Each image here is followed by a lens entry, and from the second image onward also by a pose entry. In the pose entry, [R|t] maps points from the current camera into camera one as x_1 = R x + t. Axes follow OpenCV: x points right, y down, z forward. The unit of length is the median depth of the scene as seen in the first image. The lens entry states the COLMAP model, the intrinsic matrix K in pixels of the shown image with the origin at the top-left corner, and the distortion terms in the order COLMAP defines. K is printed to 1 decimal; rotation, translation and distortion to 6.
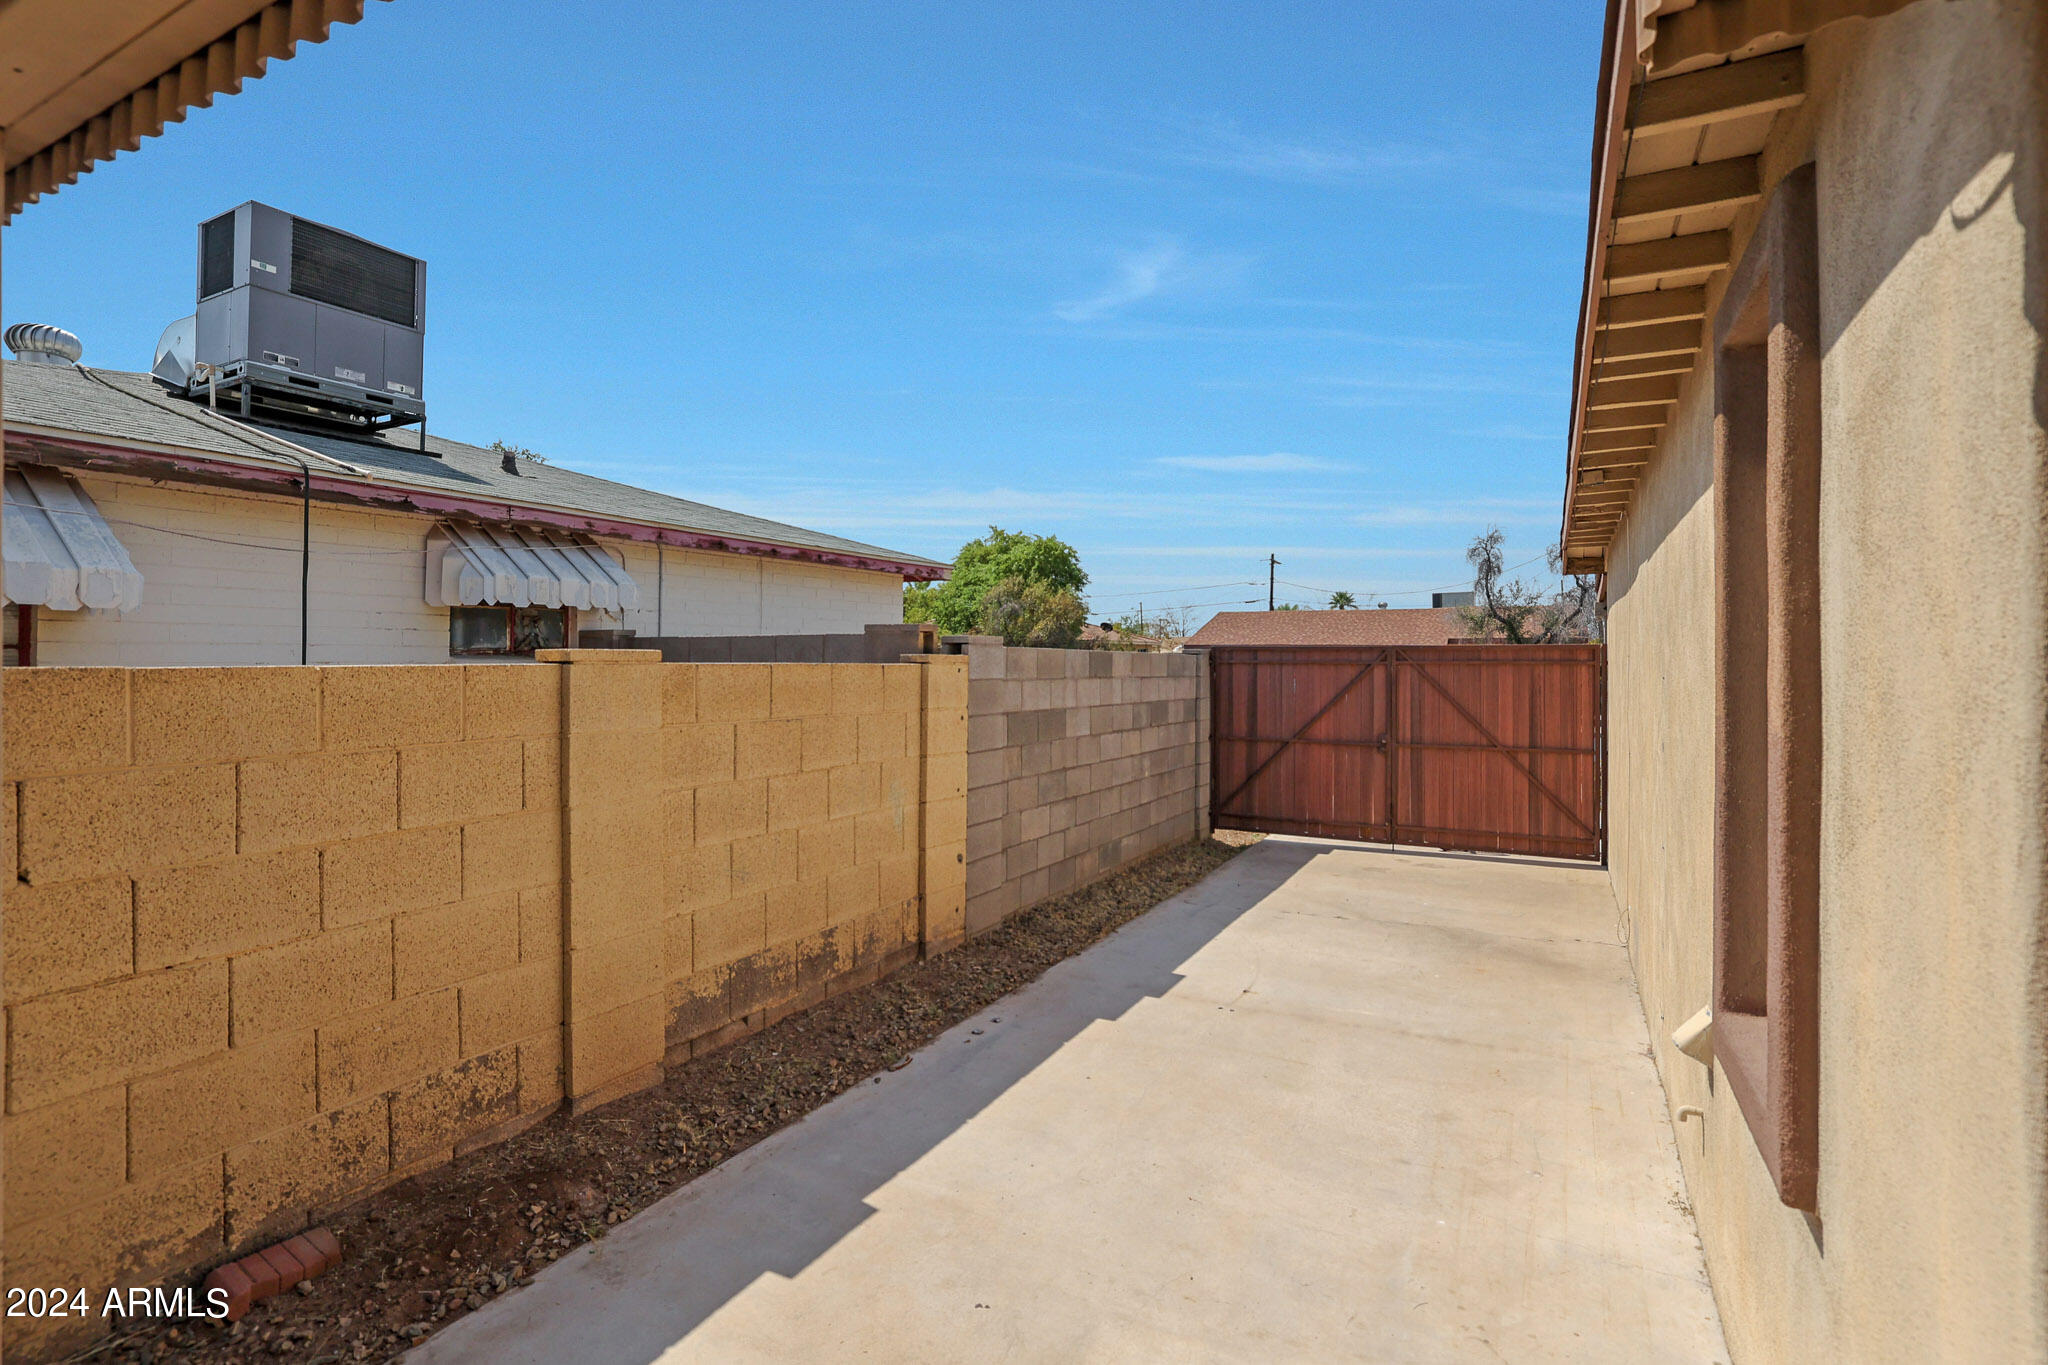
lens RADIAL K [[960.9, 0, 1043.0], [0, 960.9, 652.9], [0, 0, 1]] dist [-0.003628, -0.000181]
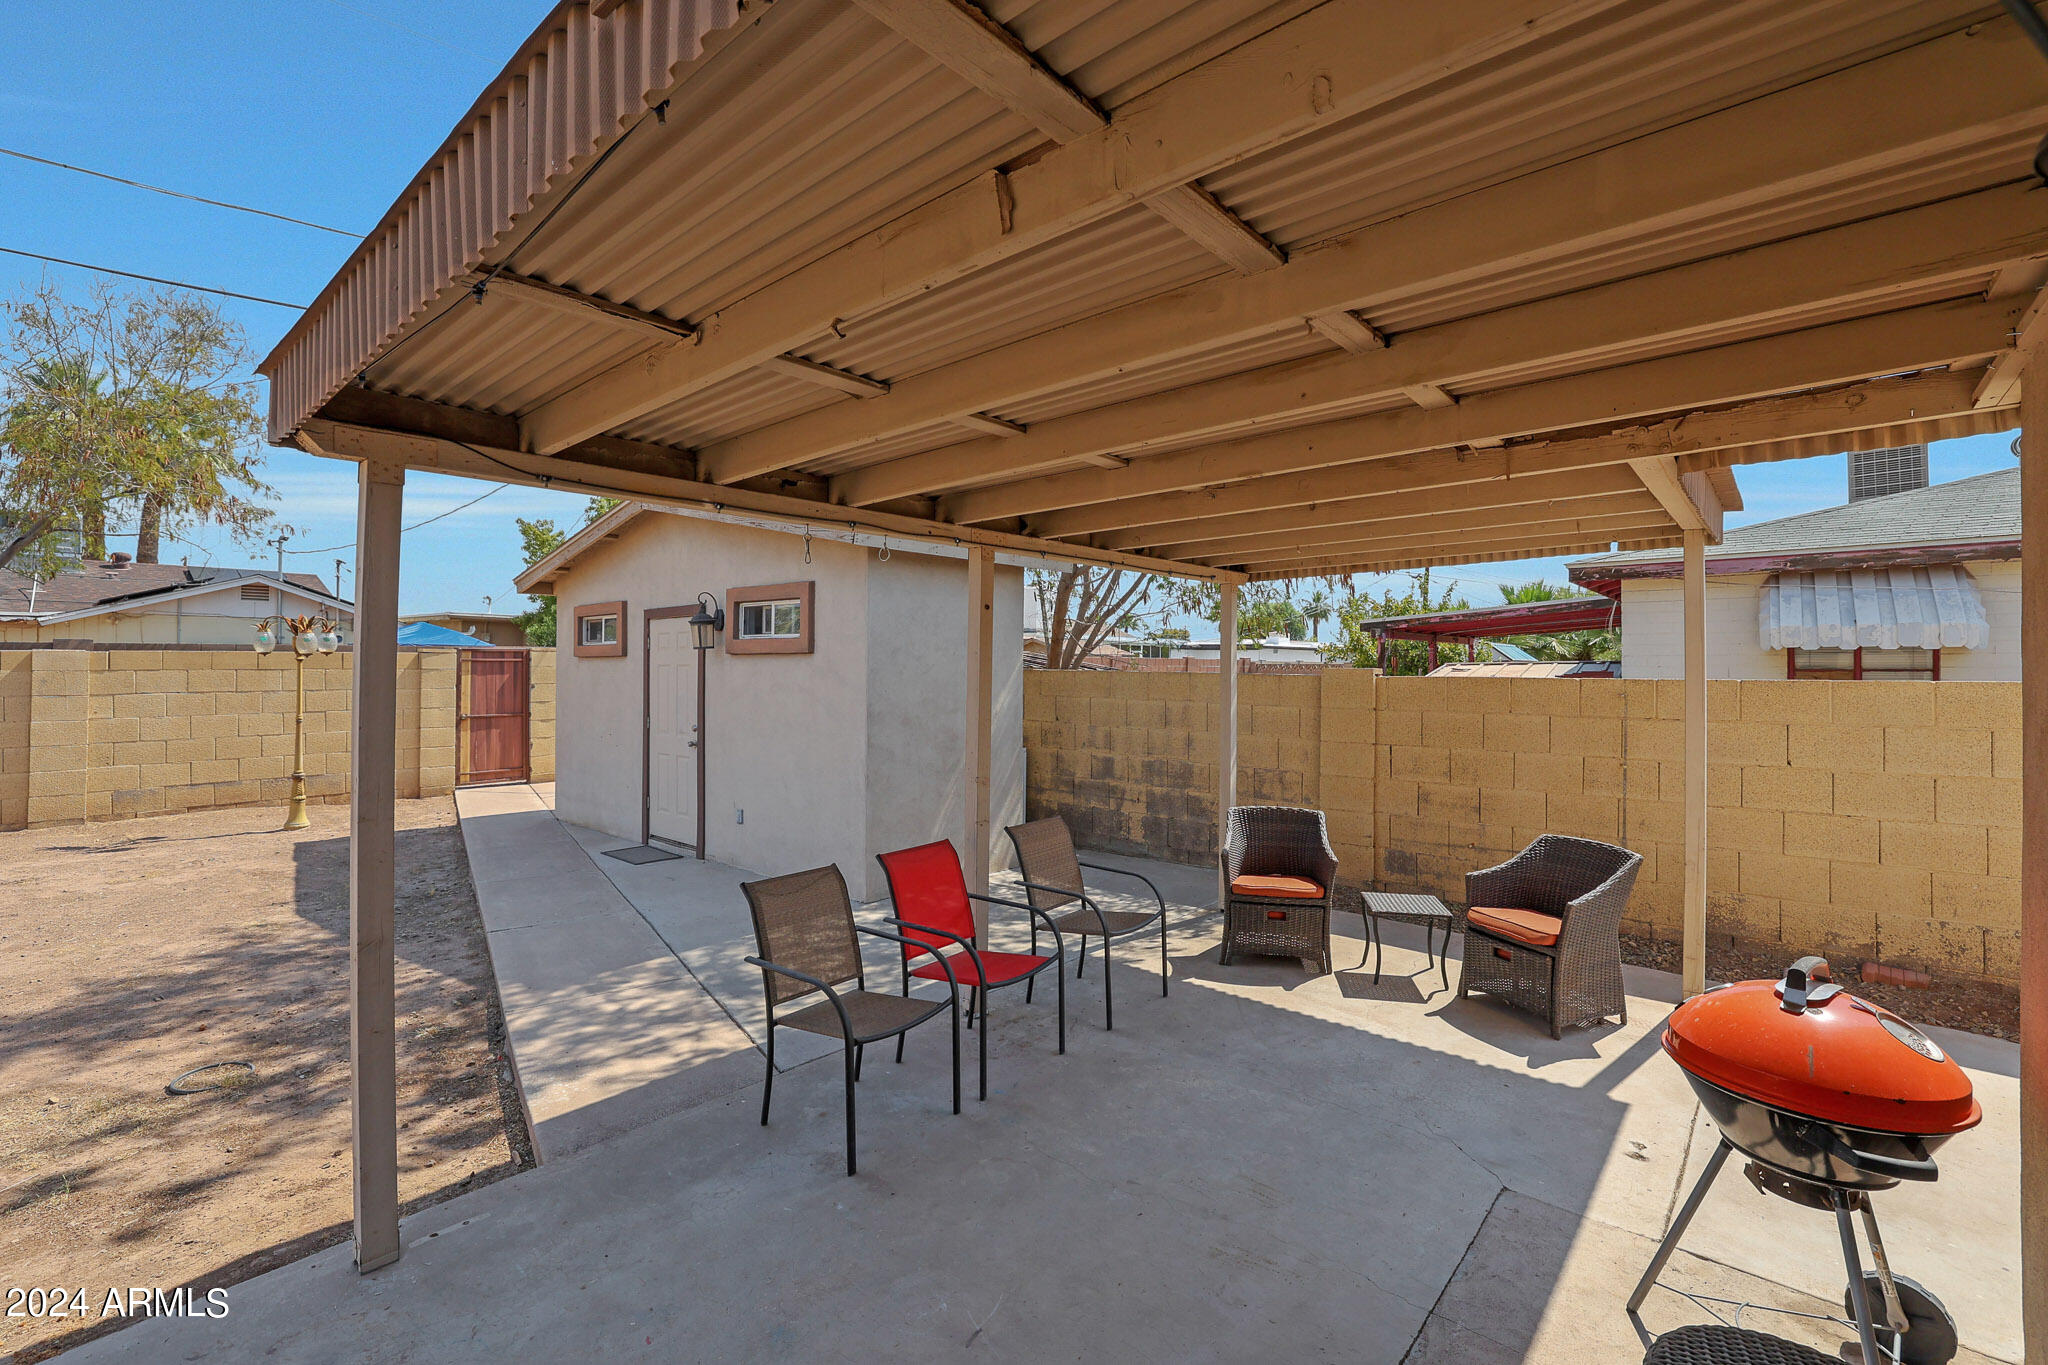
lens RADIAL K [[903.6, 0, 1022.6], [0, 903.6, 673.8], [0, 0, 1]] dist [-0.023601, 0.003965]
pose [[-0.226244, -0.000027, -0.974071, 0.473205], [0.000453, 1.000000, -0.000133, -0.000301], [0.974071, -0.000471, -0.226244, -0.123752]]
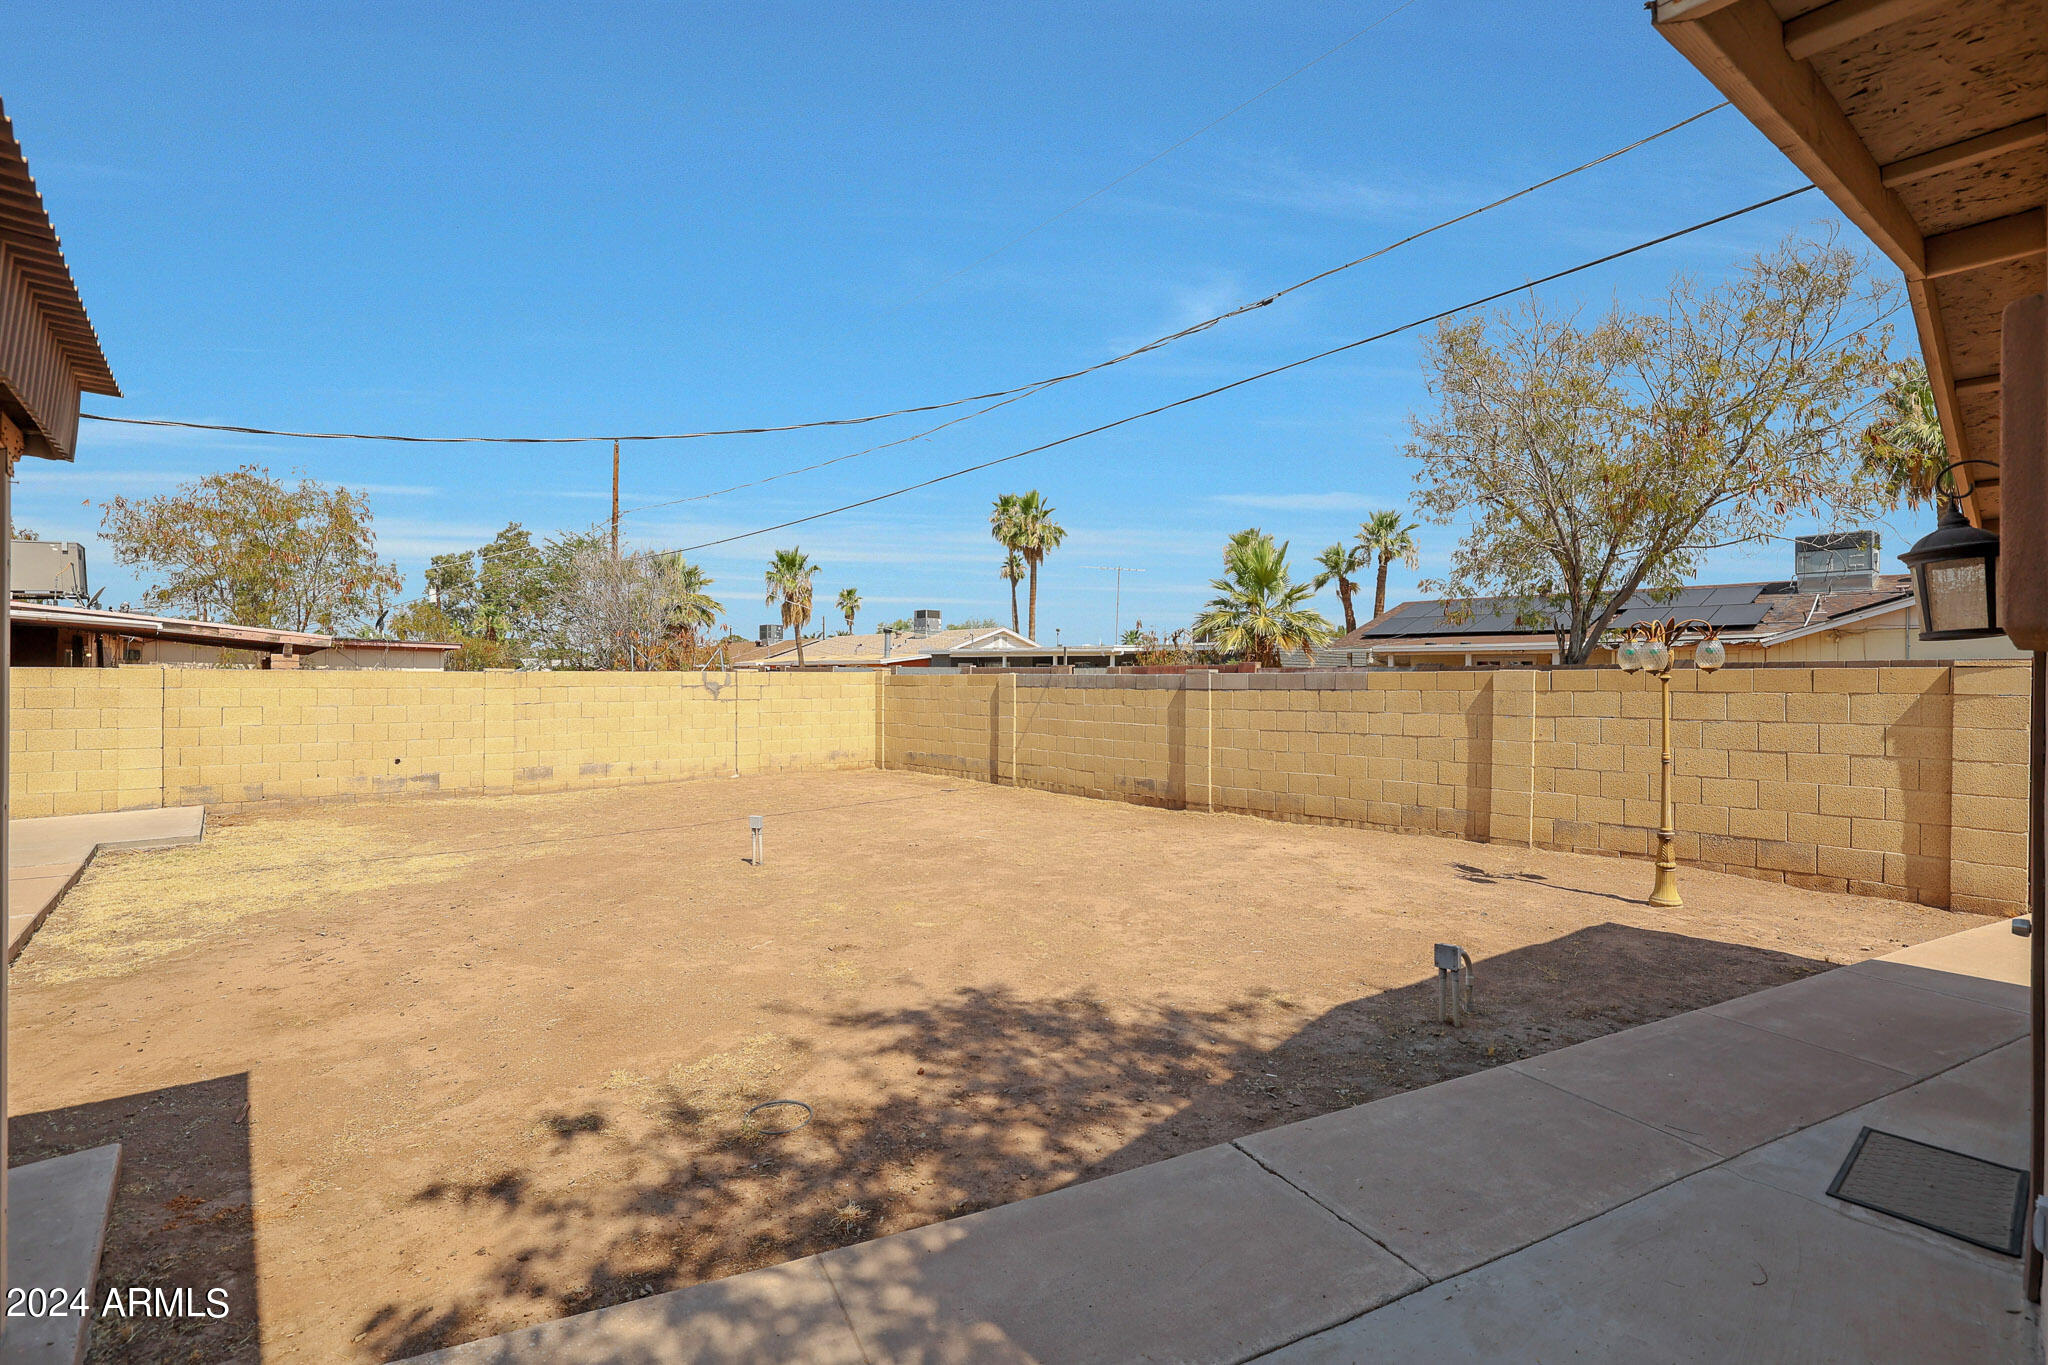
lens RADIAL K [[903.6, 0, 1019.5], [0, 903.6, 677.4], [0, 0, 1]] dist [-0.023601, 0.003965]
pose [[-0.934127, -0.010569, 0.356784, -0.182735], [-0.012715, 0.999912, -0.003671, -0.011945], [-0.356714, -0.007966, -0.934180, -0.267258]]
